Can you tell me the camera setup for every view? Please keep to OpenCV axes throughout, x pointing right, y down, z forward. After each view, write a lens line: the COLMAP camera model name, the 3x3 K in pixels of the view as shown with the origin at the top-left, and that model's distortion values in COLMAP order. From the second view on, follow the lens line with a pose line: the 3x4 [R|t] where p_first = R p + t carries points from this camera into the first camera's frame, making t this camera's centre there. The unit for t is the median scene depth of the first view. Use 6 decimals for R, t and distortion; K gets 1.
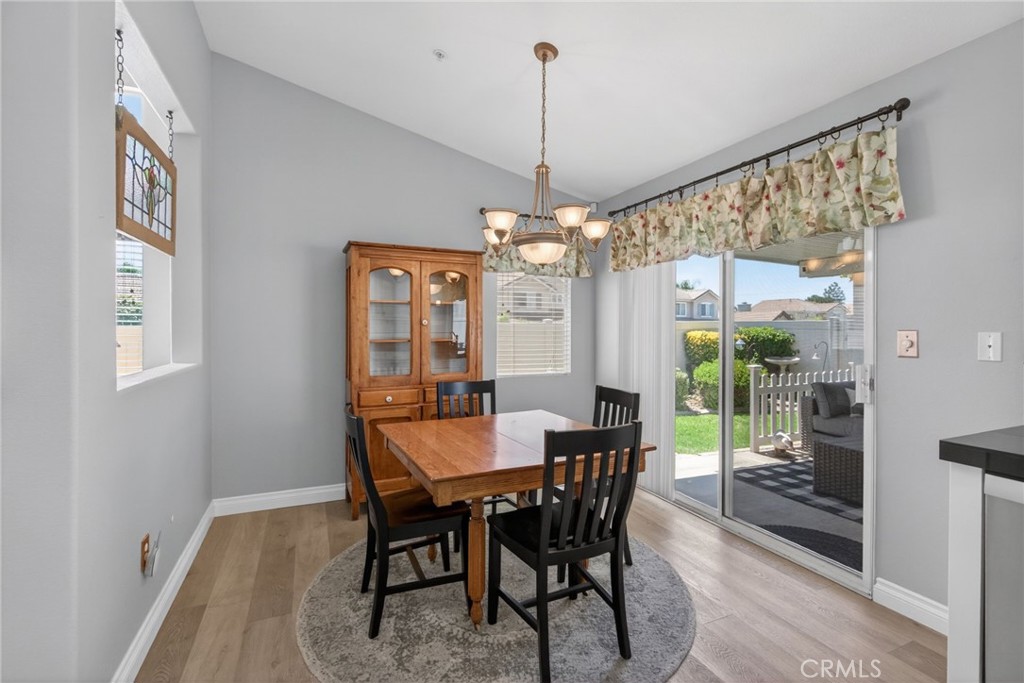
lens RADIAL K [[470.6, 0, 511.8], [0, 470.6, 335.6], [0, 0, 1]] dist [-0.000976, -0.000246]
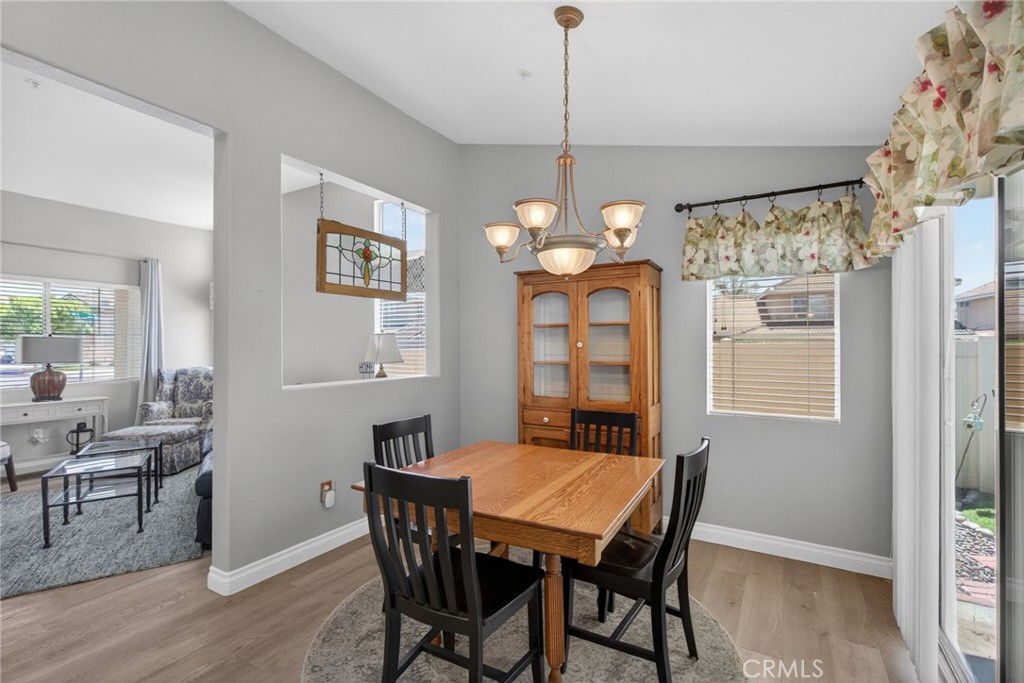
lens RADIAL K [[465.5, 0, 509.1], [0, 465.5, 344.2], [0, 0, 1]] dist [-0.000325, -0.000704]
pose [[0.568724, -0.004490, -0.822516, 0.538361], [-0.010387, 0.999866, -0.012639, -0.016368], [0.822463, 0.015731, 0.568601, 0.363662]]
